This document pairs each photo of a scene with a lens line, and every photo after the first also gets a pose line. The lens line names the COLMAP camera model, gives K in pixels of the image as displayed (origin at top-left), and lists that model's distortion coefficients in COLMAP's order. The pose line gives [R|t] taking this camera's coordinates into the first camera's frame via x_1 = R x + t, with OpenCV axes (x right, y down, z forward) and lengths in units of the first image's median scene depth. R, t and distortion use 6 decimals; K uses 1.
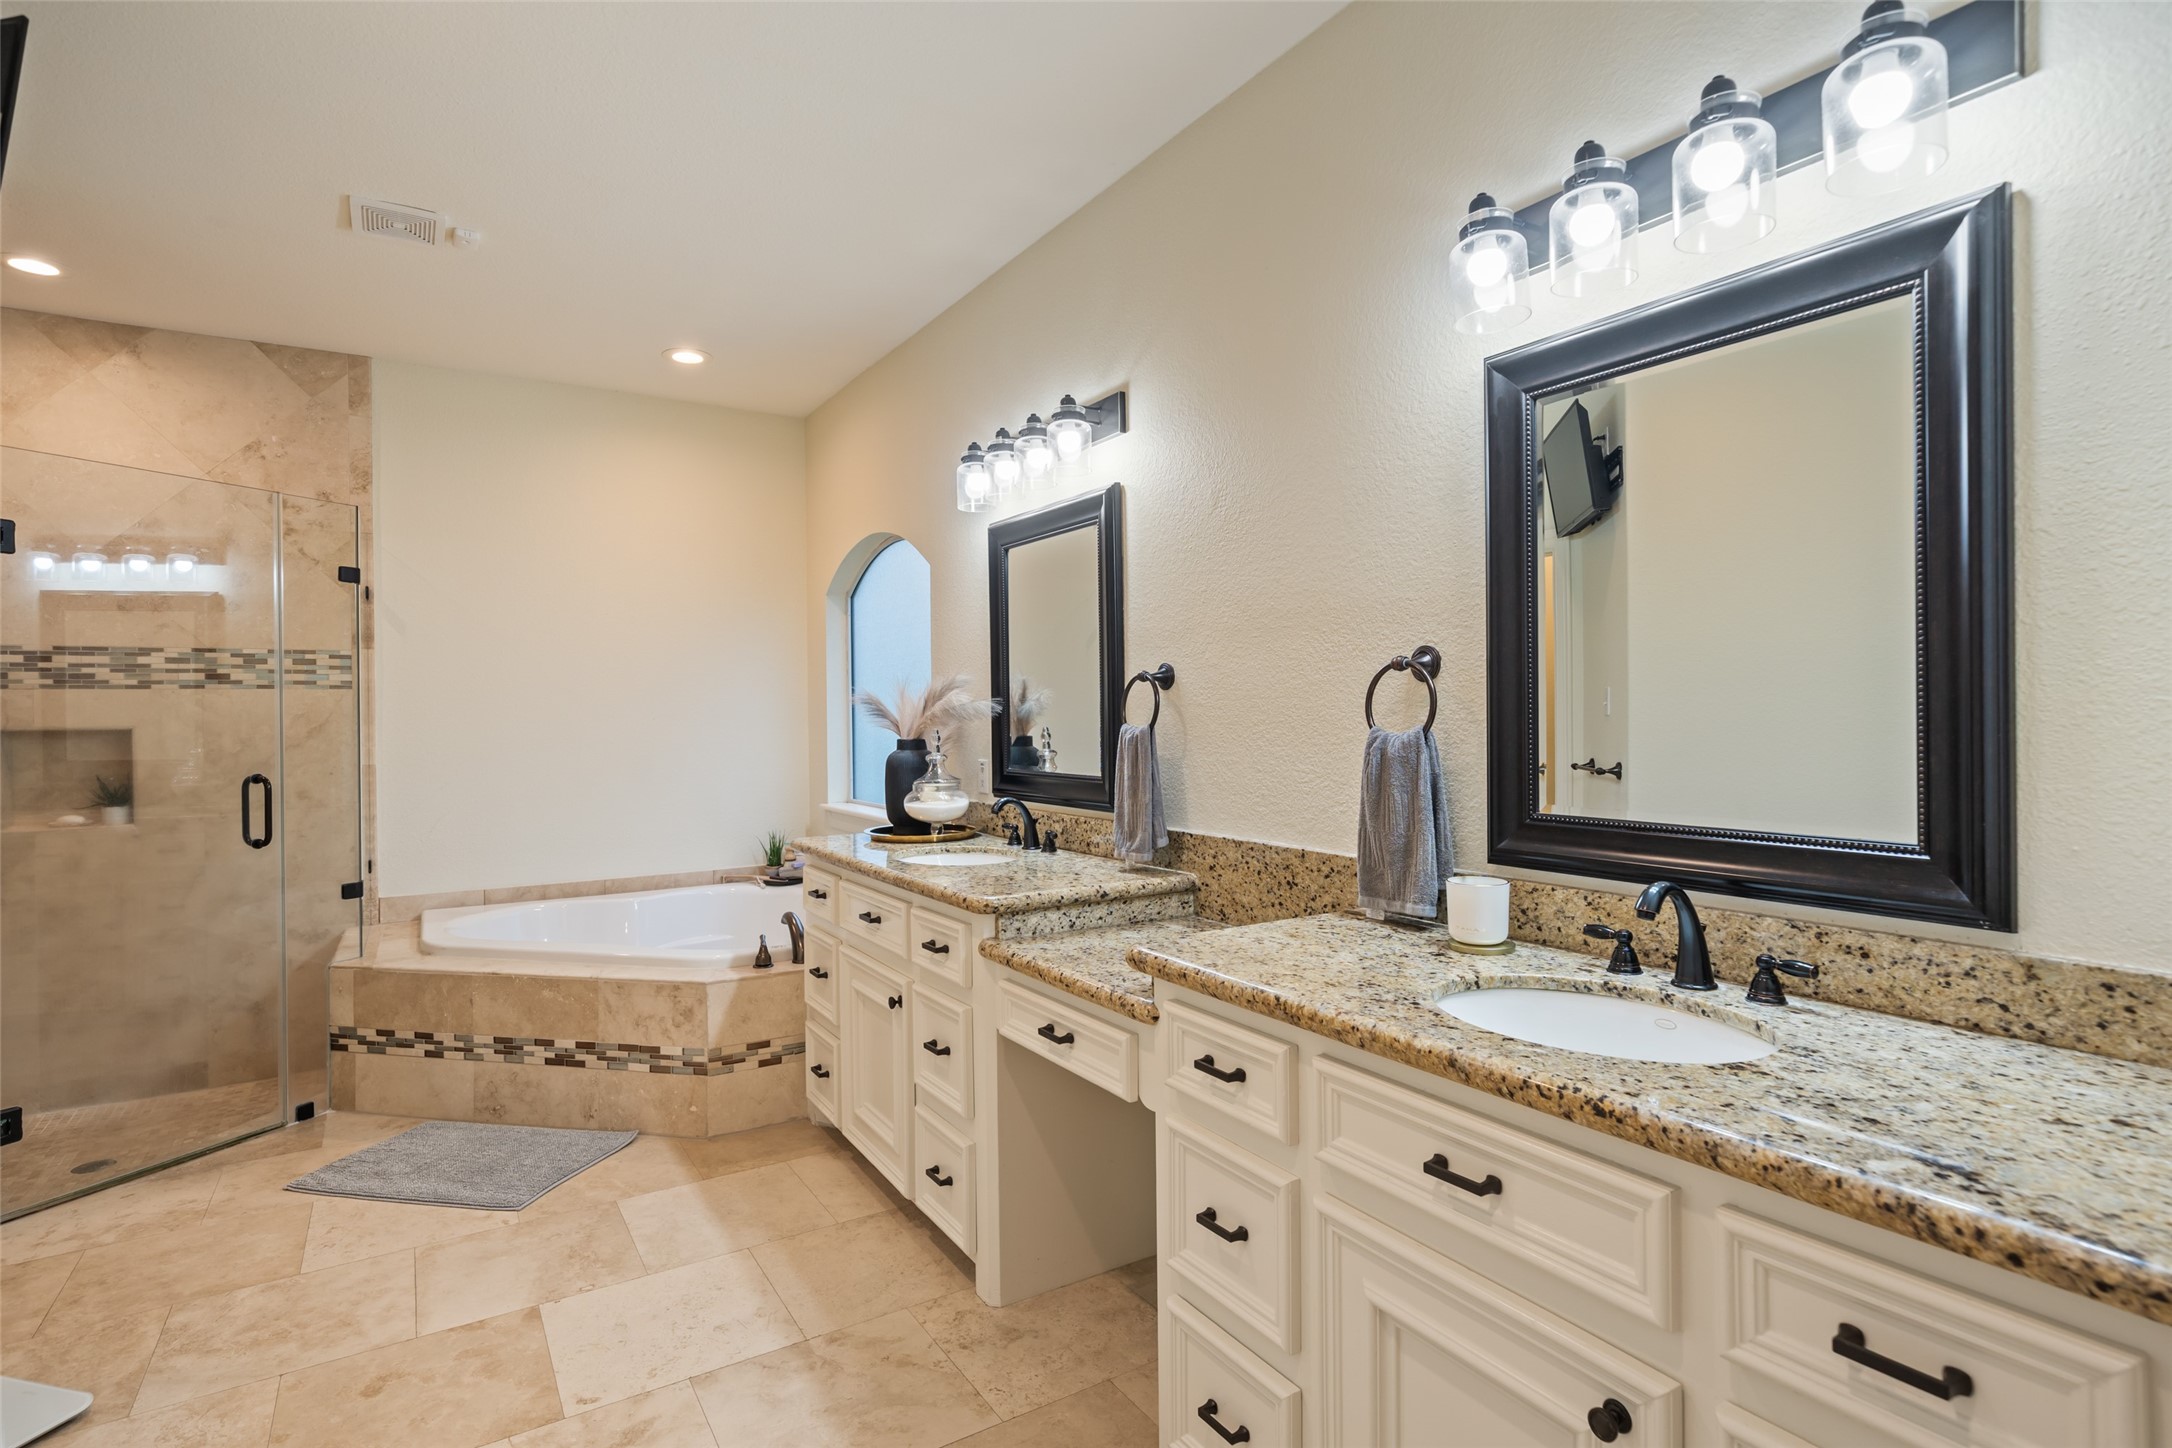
lens RADIAL K [[1084.5, 0, 1084.8], [0, 1084.5, 716.4], [0, 0, 1]] dist [0.000473, -0.000351]
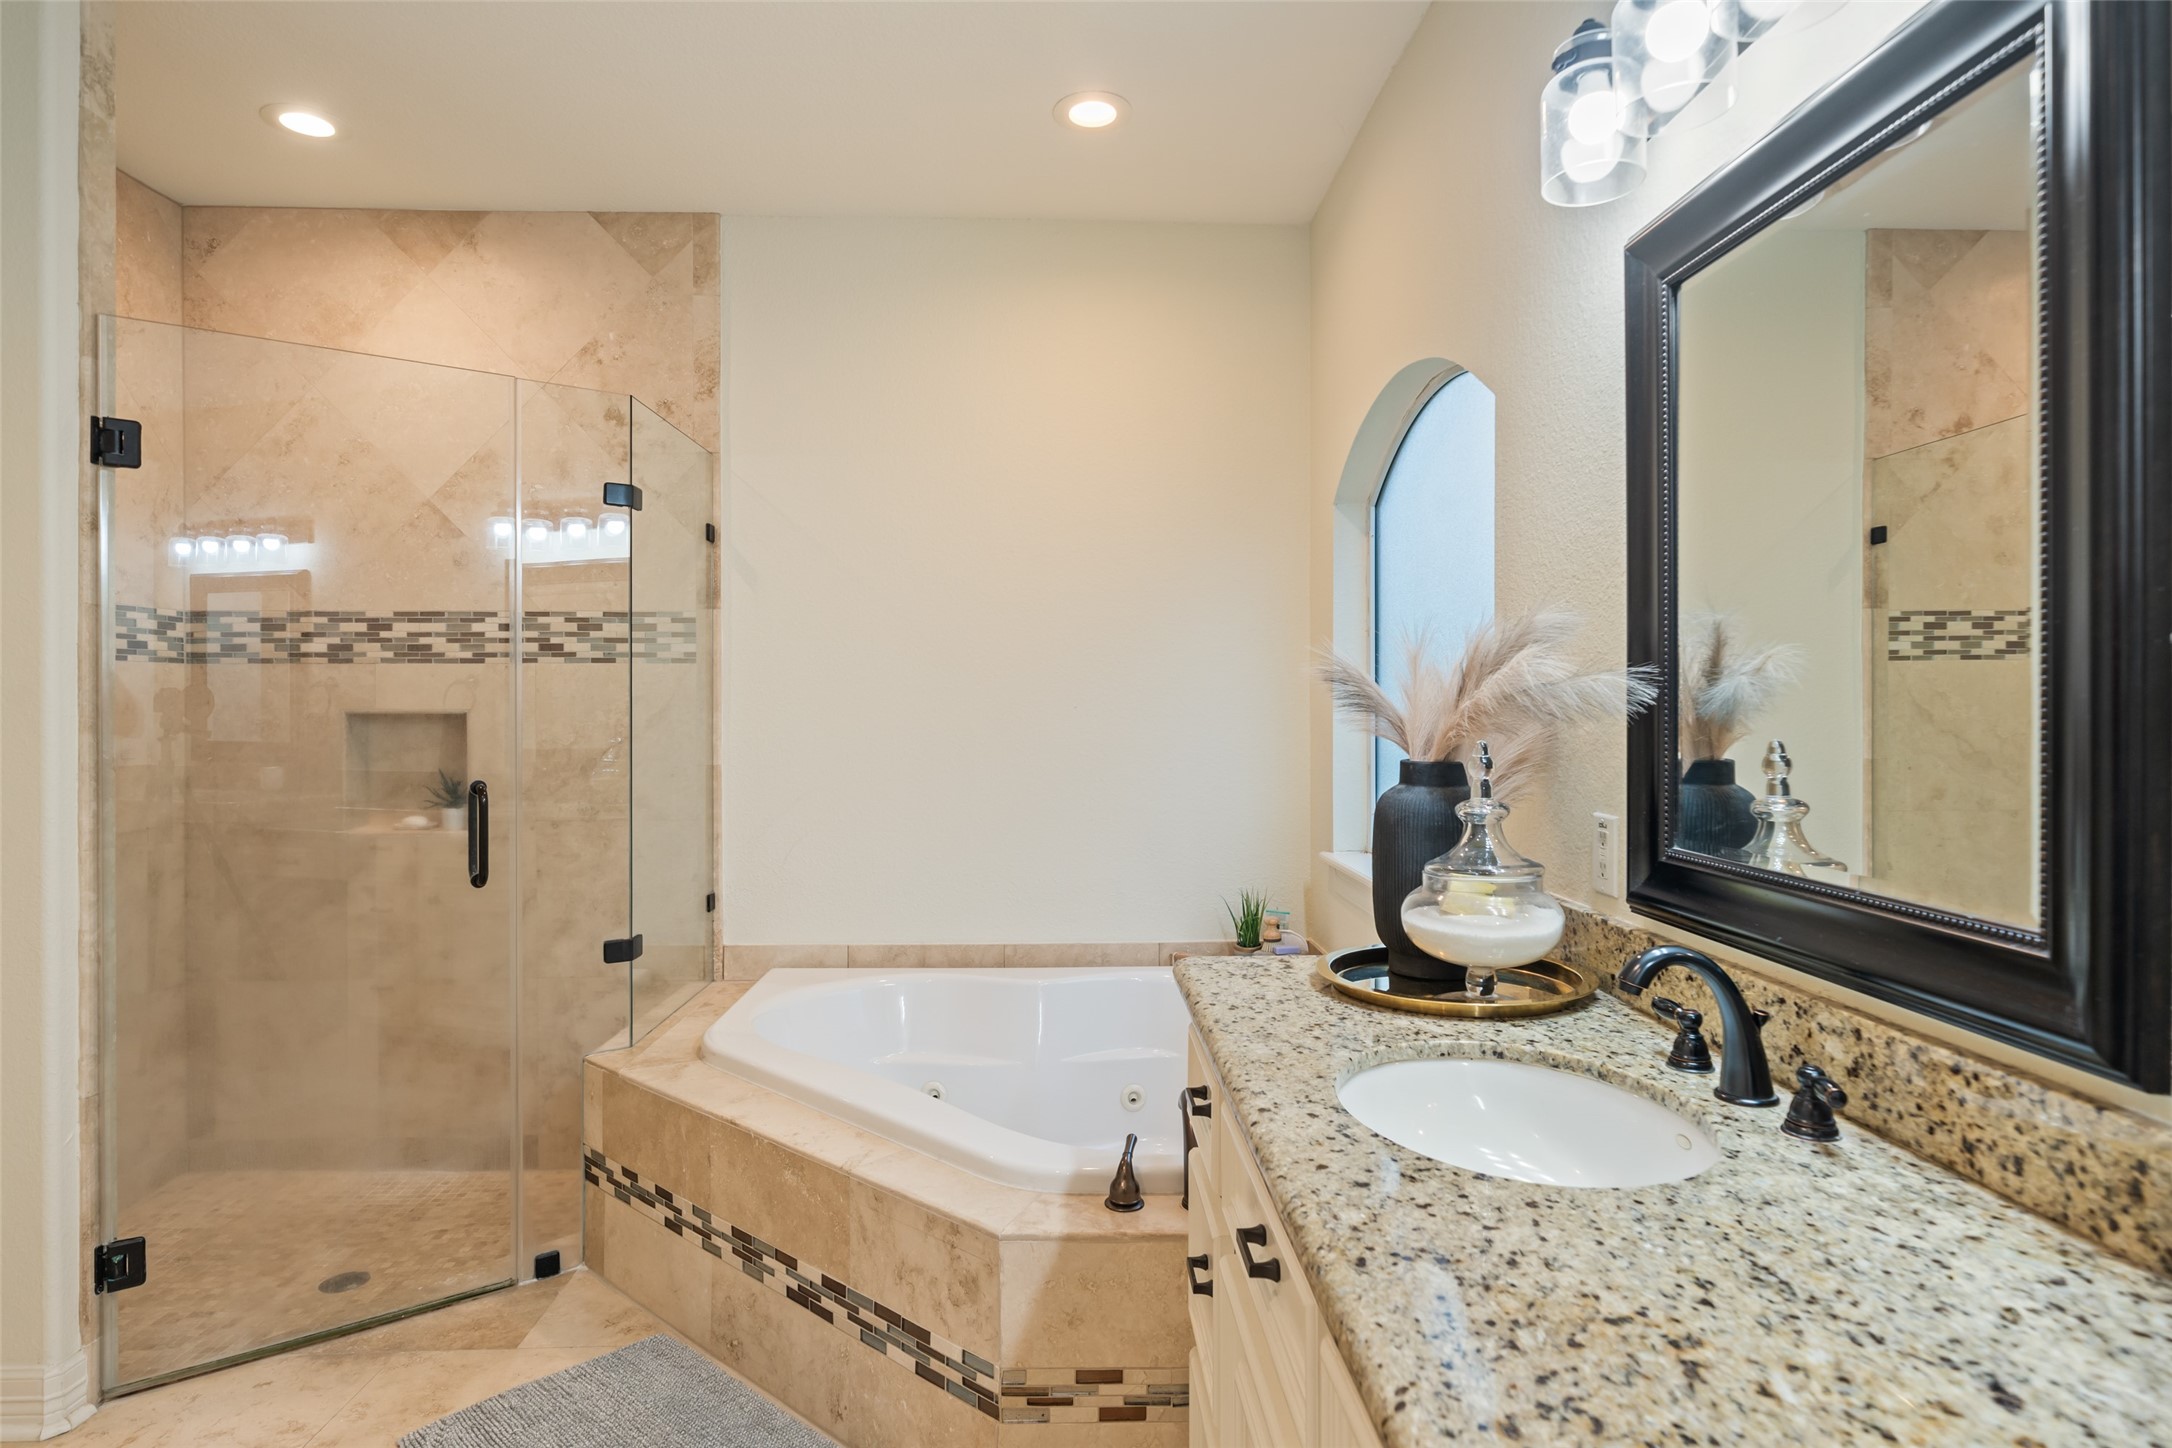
lens RADIAL K [[1196.2, 0, 1091.3], [0, 1196.2, 710.3], [0, 0, 1]] dist [-0.003682, 0.001791]
pose [[0.870037, 0.013272, -0.492807, -0.039039], [-0.011602, 0.999912, 0.006447, -0.001599], [0.492850, 0.000108, 0.870115, 0.496167]]
